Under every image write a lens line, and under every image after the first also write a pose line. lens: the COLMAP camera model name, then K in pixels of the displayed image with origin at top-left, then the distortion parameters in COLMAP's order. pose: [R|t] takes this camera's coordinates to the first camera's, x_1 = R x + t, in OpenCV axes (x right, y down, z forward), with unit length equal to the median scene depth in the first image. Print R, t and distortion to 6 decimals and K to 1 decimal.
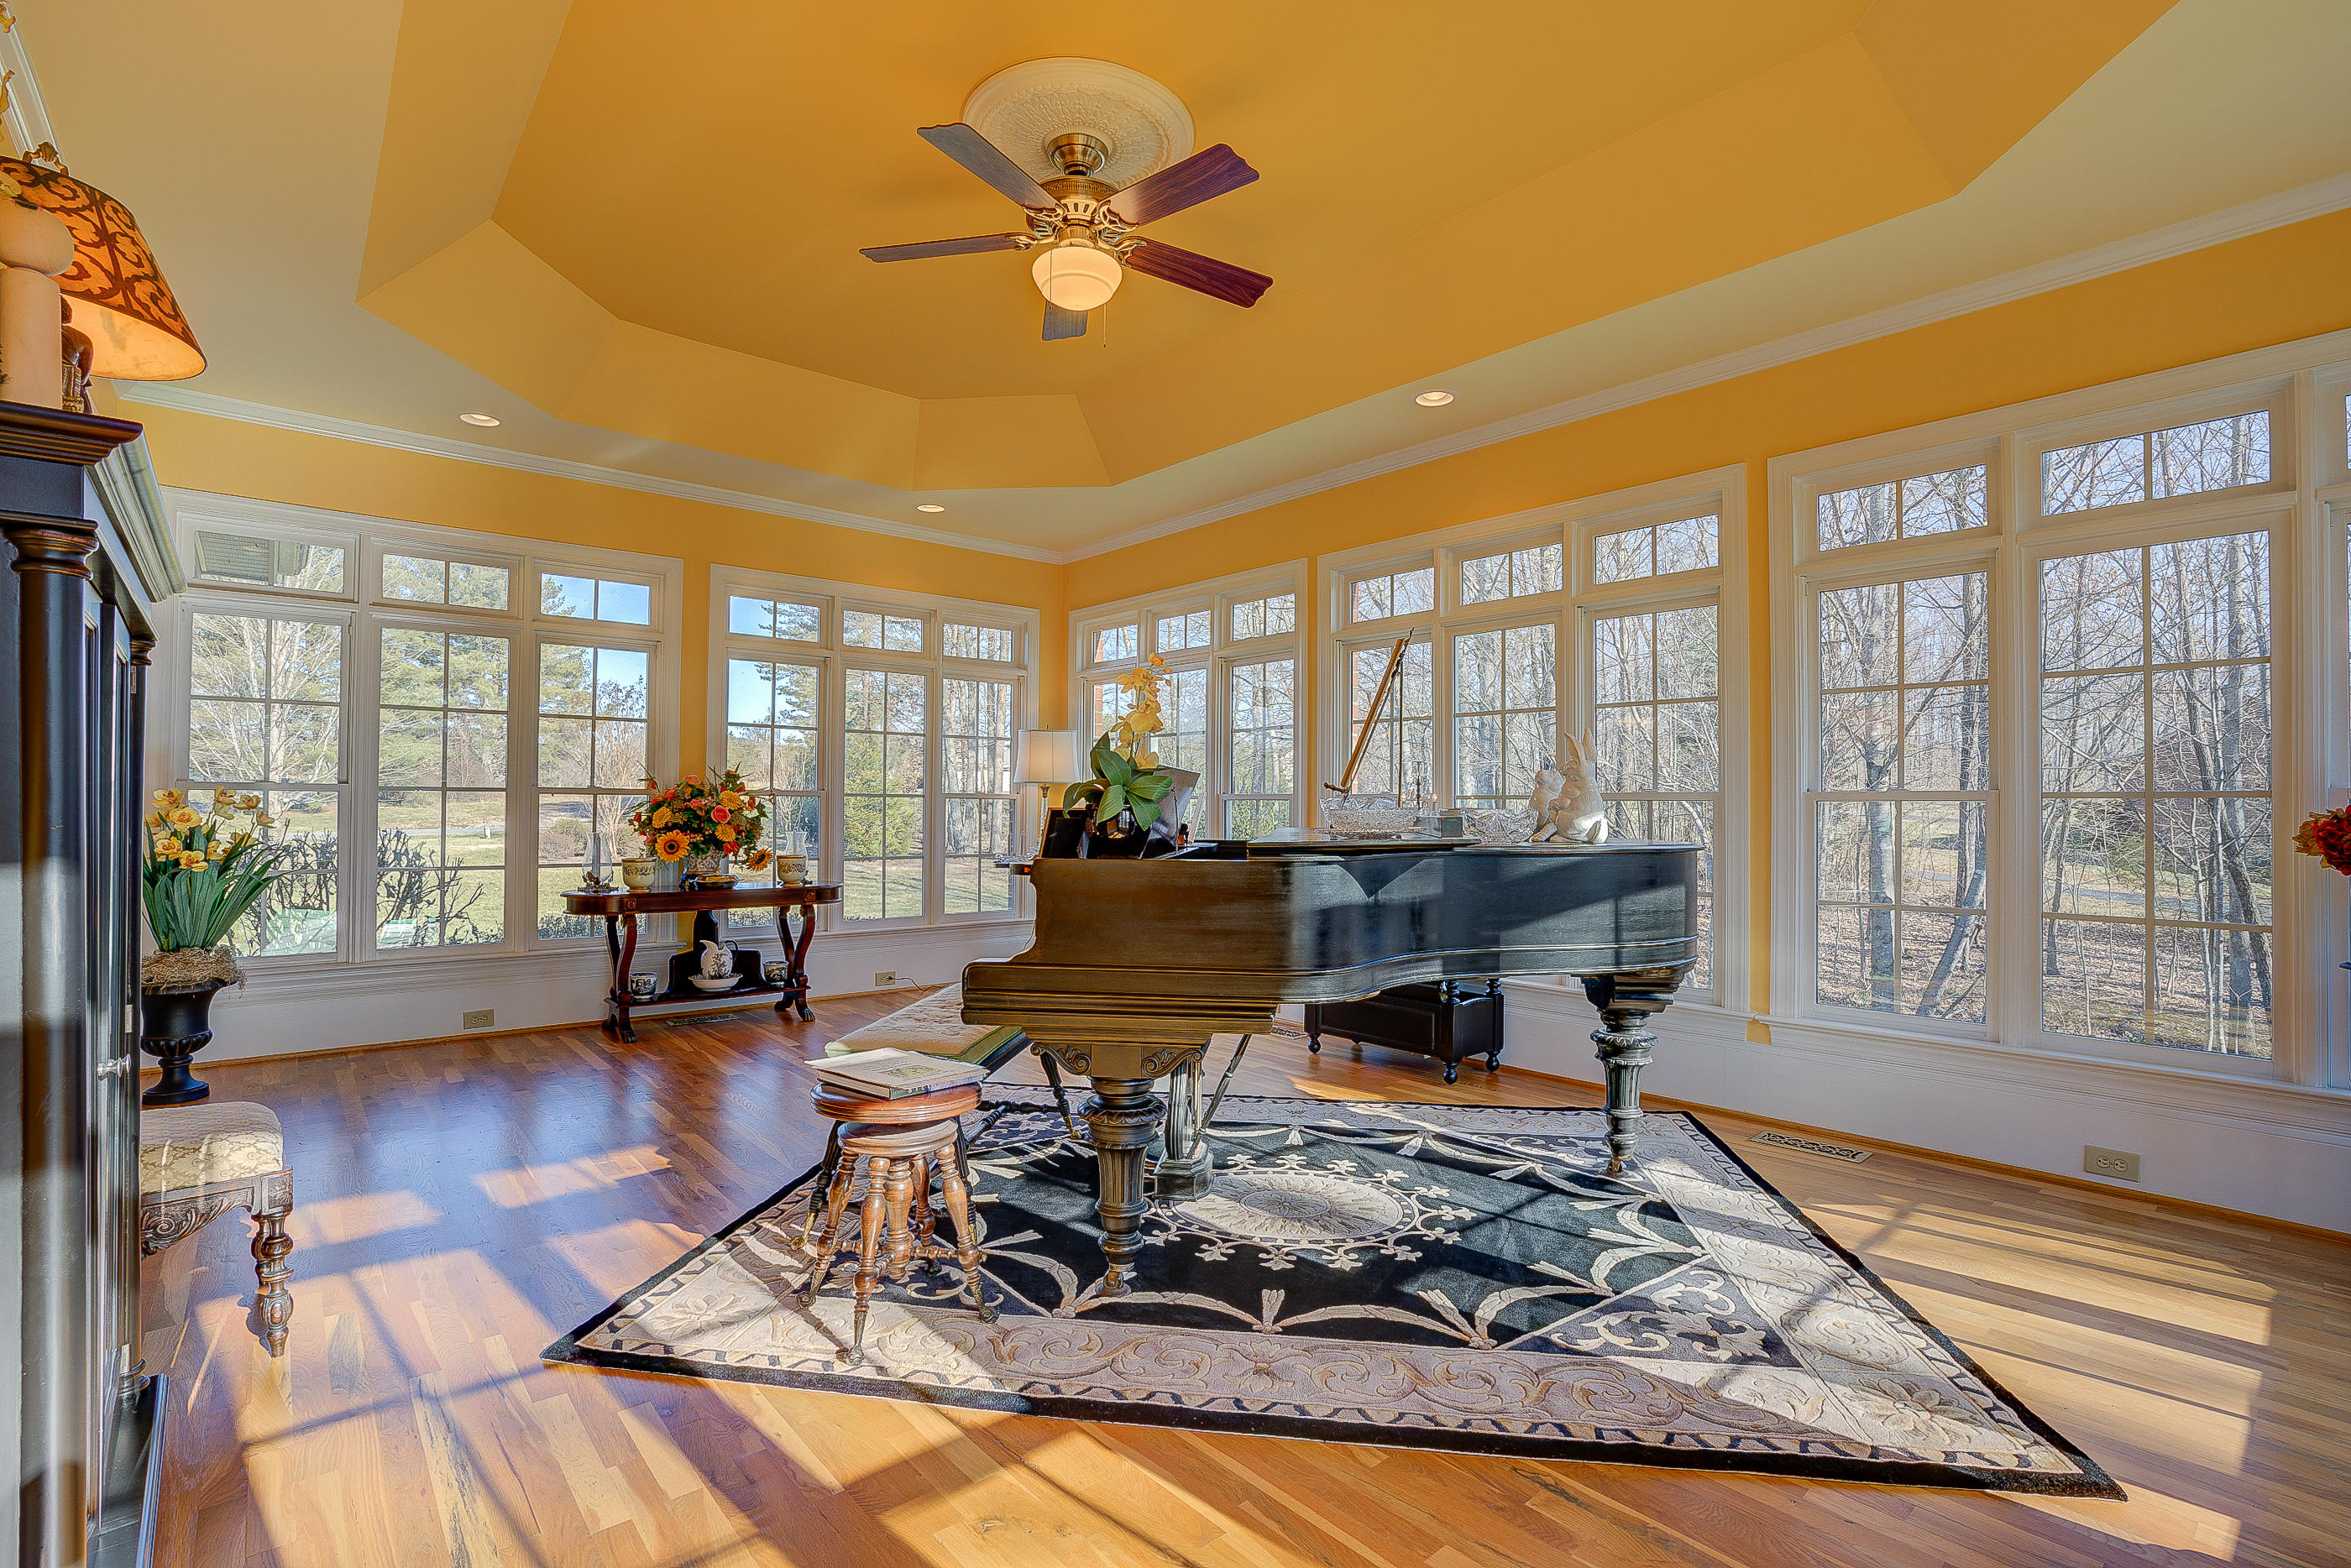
lens RADIAL K [[1078.7, 0, 1185.3], [0, 1078.7, 791.3], [0, 0, 1]] dist [-0.078972, 0.029542]
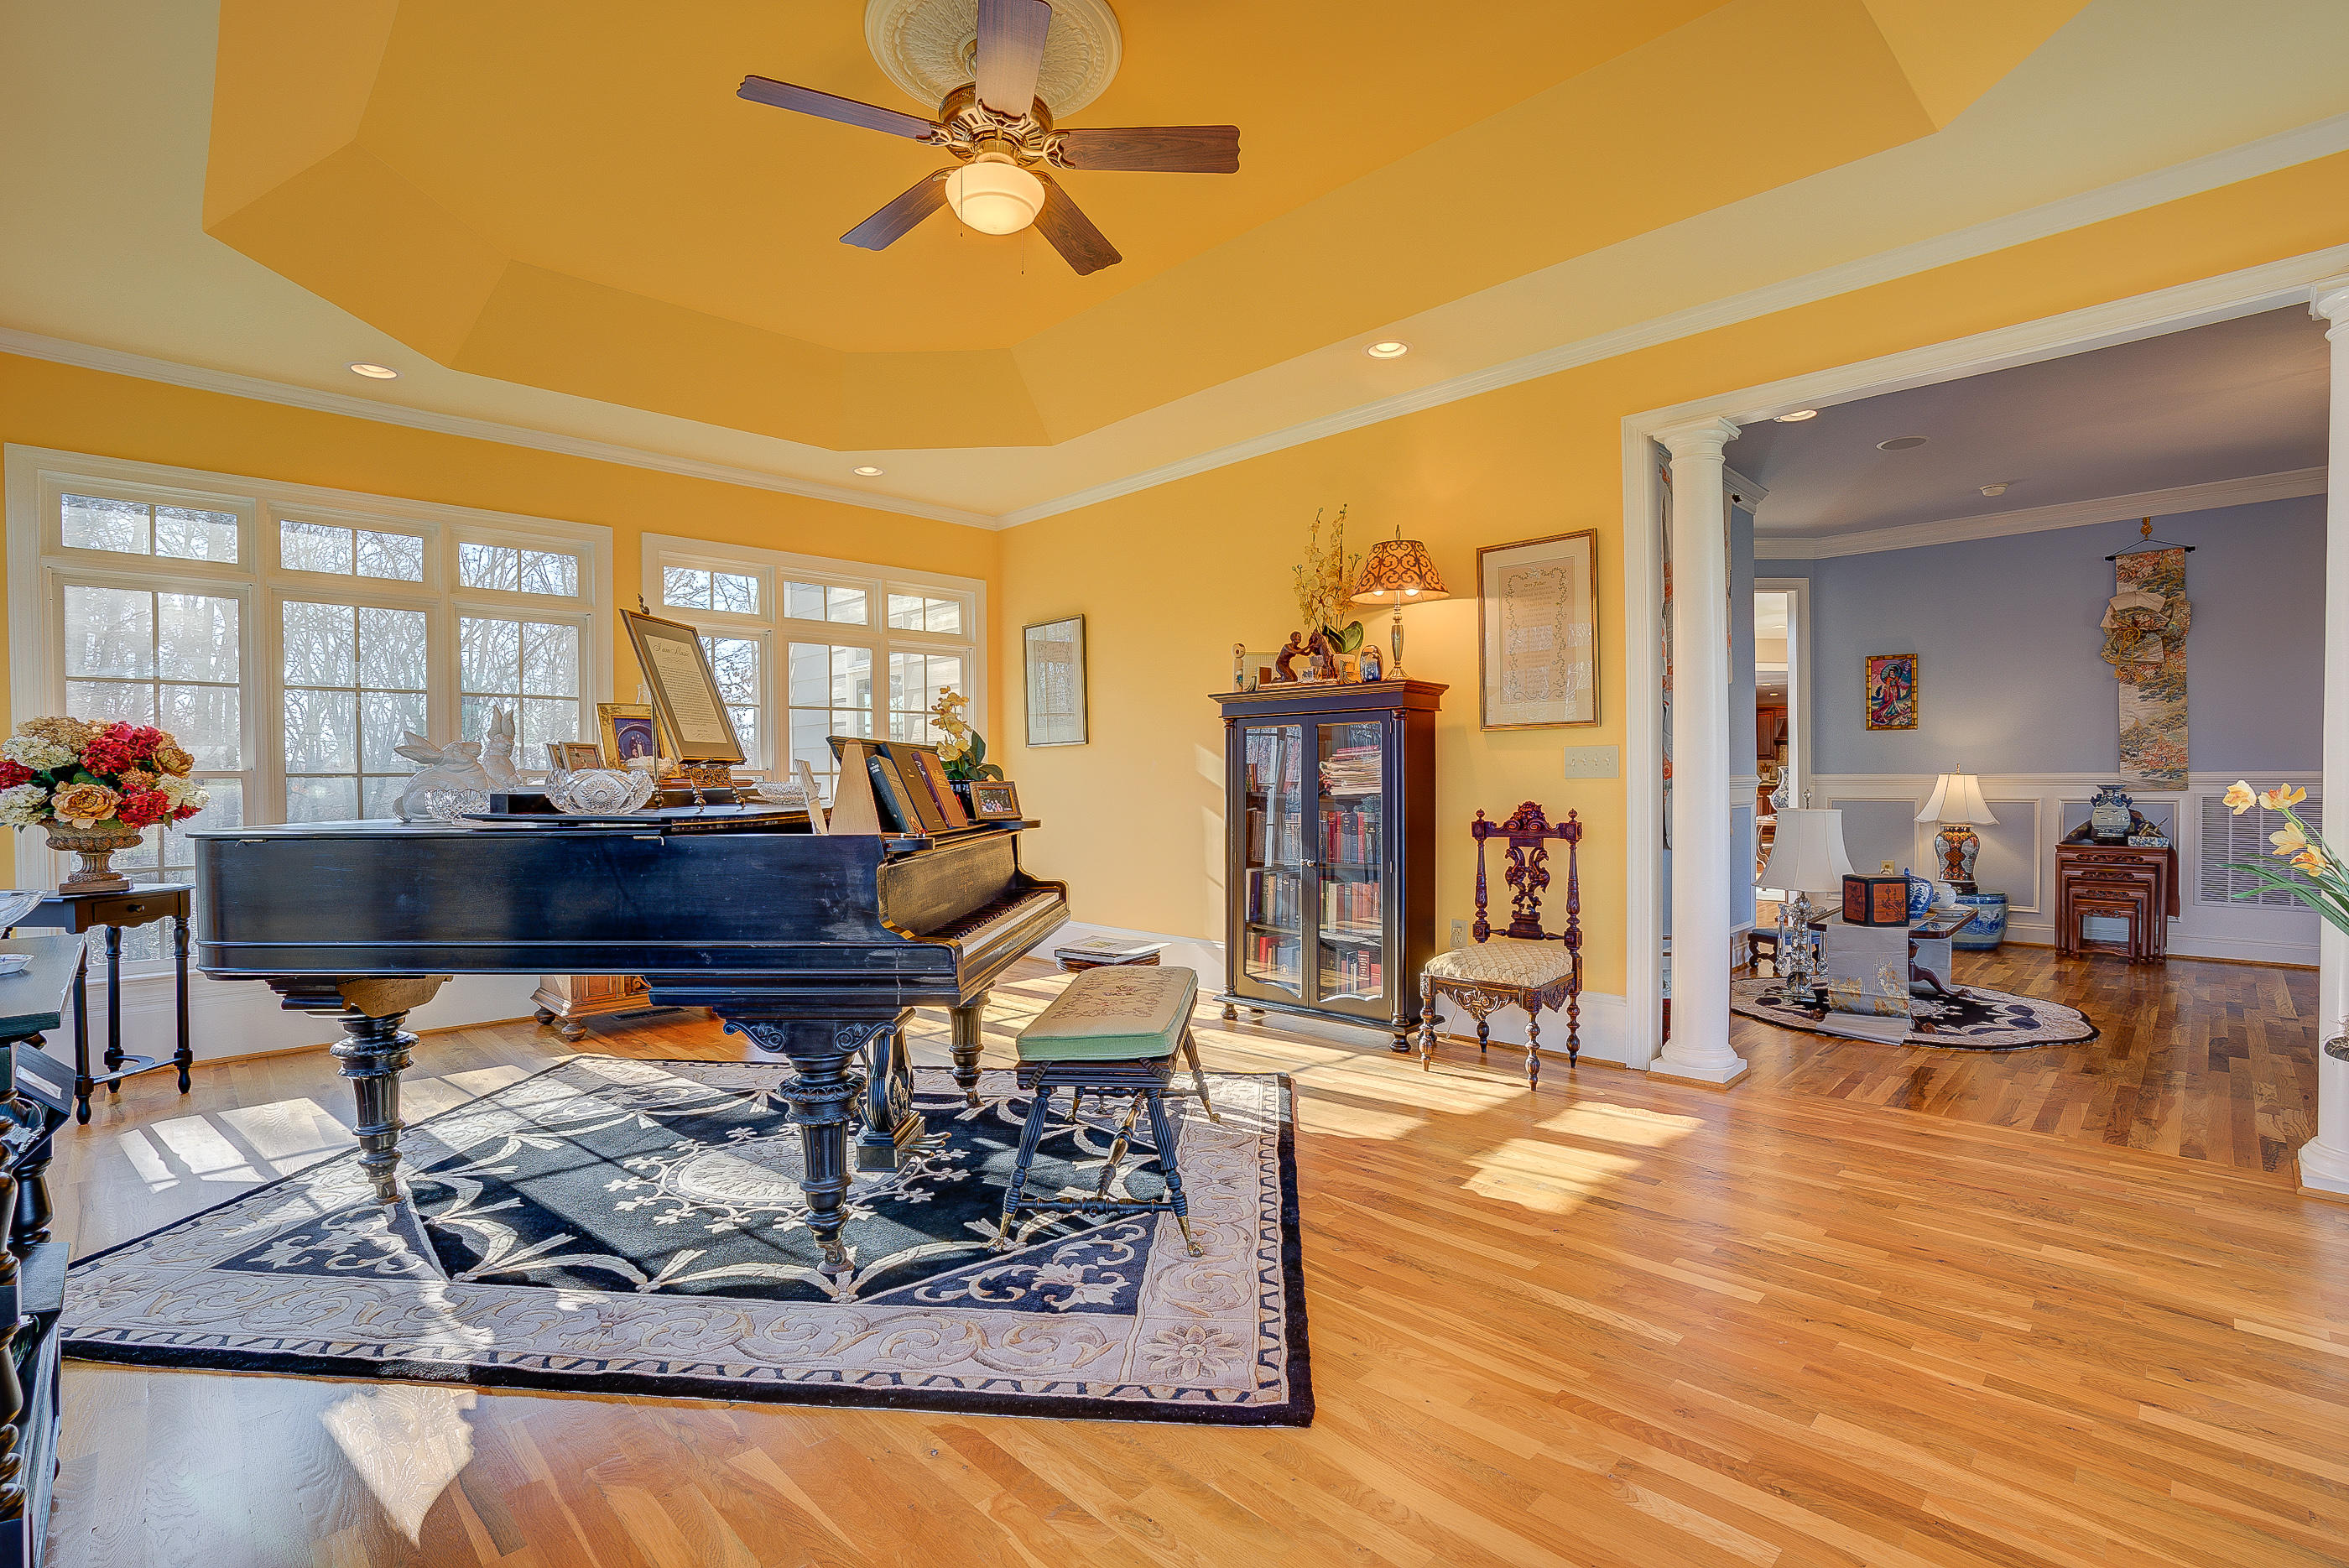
lens RADIAL K [[1078.0, 0, 1184.3], [0, 1078.0, 791.3], [0, 0, 1]] dist [-0.078972, 0.029542]
pose [[-0.997684, 0.004482, -0.067868, -0.198896], [0.004748, 0.999982, -0.003746, 0.027435], [0.067850, -0.004060, -0.997687, 1.892172]]
